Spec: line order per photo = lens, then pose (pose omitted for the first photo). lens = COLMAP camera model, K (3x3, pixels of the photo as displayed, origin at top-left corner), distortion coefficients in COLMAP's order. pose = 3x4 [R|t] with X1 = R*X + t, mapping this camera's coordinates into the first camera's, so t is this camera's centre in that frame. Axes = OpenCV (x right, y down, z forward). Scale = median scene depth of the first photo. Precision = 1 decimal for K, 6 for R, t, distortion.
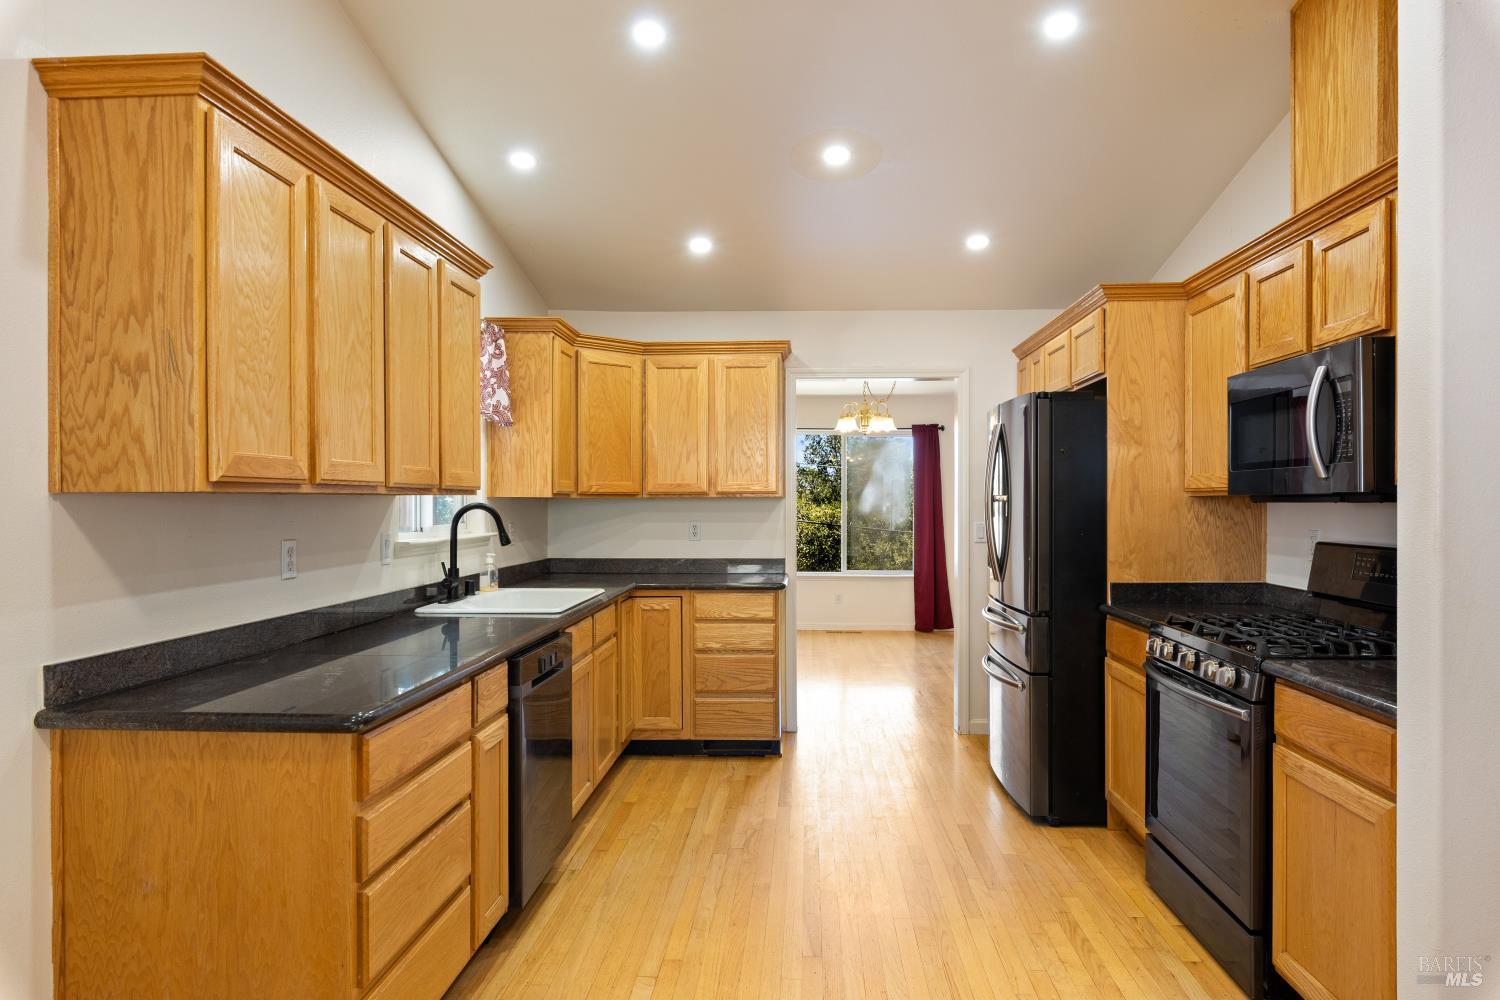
lens RADIAL K [[924.1, 0, 761.1], [0, 924.1, 507.9], [0, 0, 1]] dist [-0.005163, 0.001035]
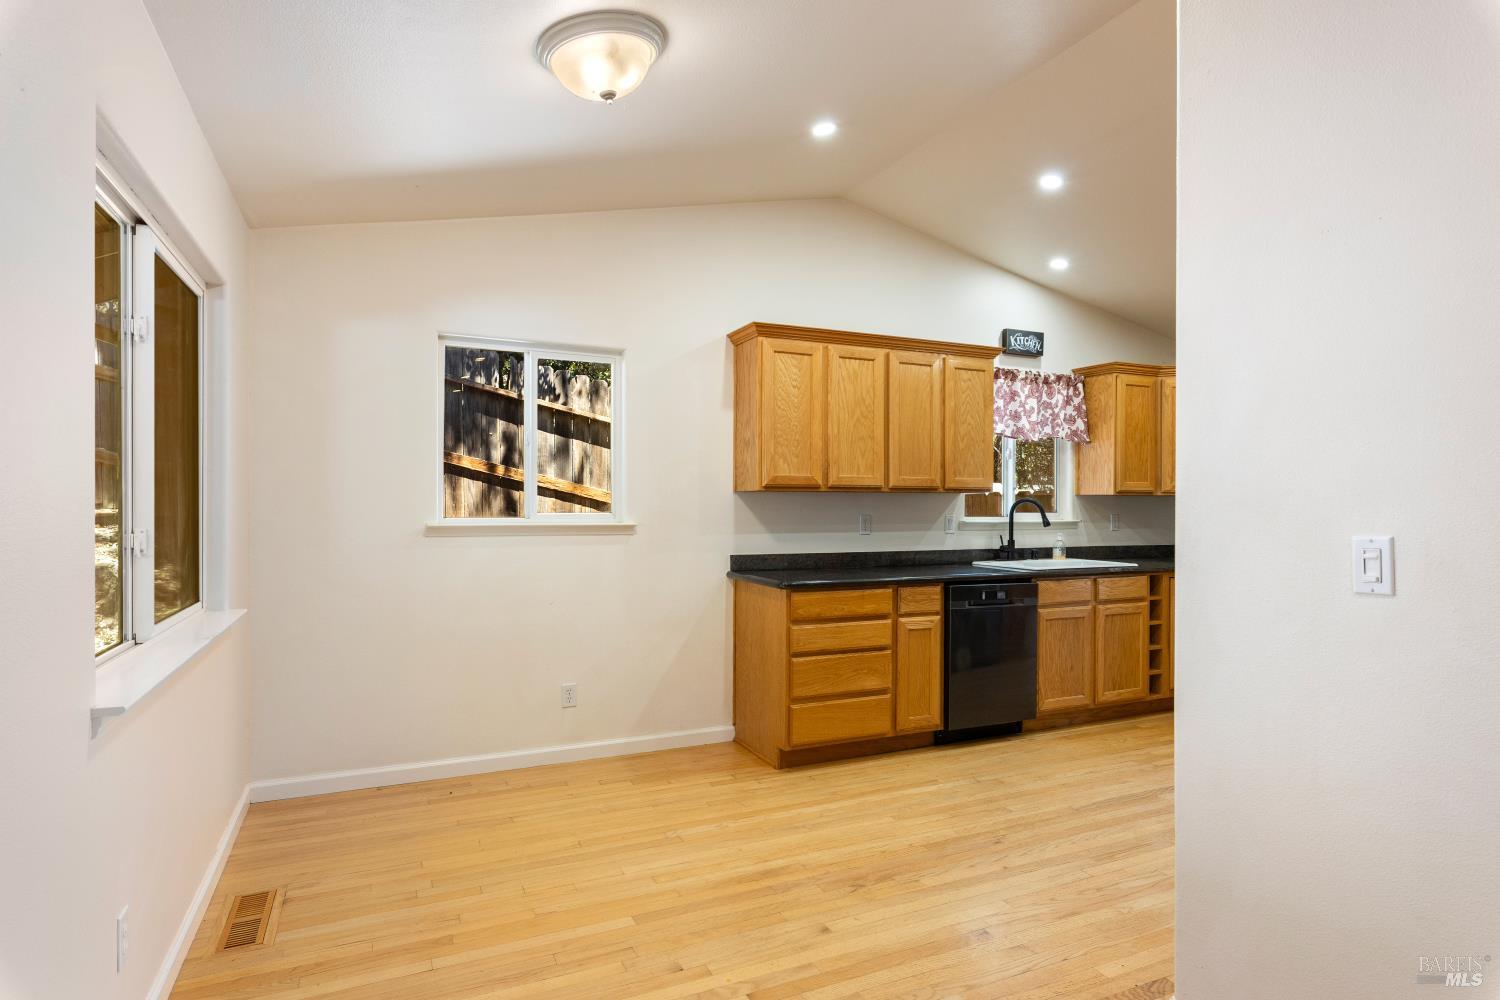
lens RADIAL K [[832.5, 0, 750.0], [0, 832.5, 500.0], [0, 0, 1]] dist [-0.000609, -0.000090]
pose [[0.465905, 0.001102, -0.884834, 0.565726], [-0.012318, 0.999910, -0.005241, 0.008495], [0.884749, 0.013341, 0.465876, -0.038283]]
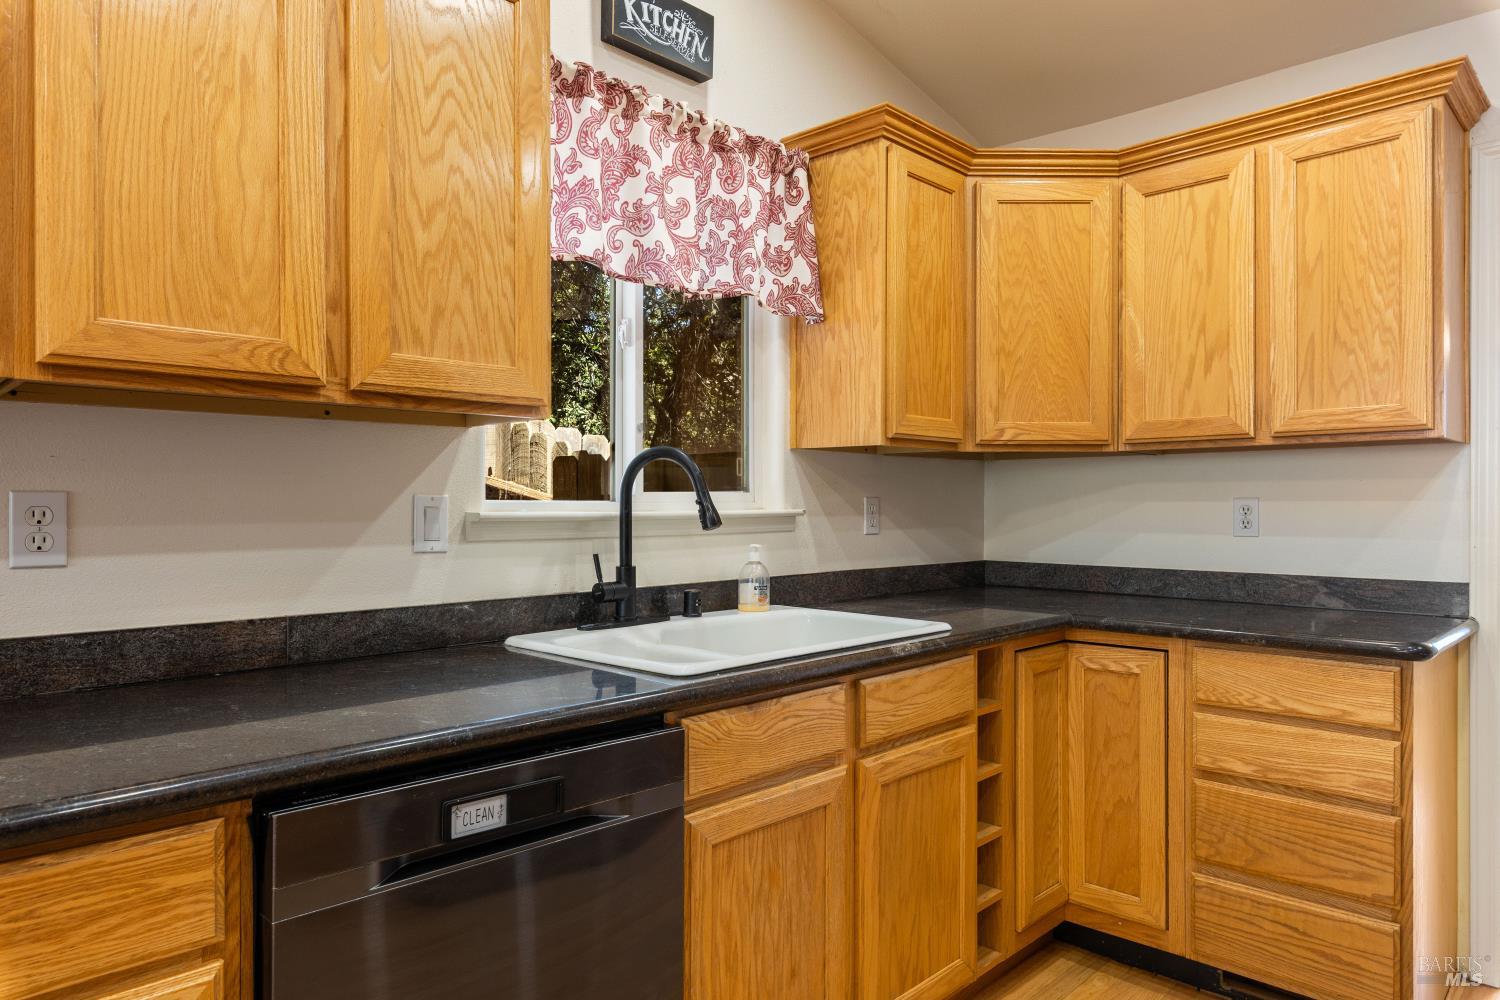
lens RADIAL K [[924.1, 0, 761.1], [0, 924.1, 507.9], [0, 0, 1]] dist [-0.005163, 0.001035]
pose [[0.750311, 0.004469, -0.661070, 0.071769], [-0.005625, 0.999984, 0.000377, 0.023905], [0.661062, 0.003436, 0.750324, 0.513298]]
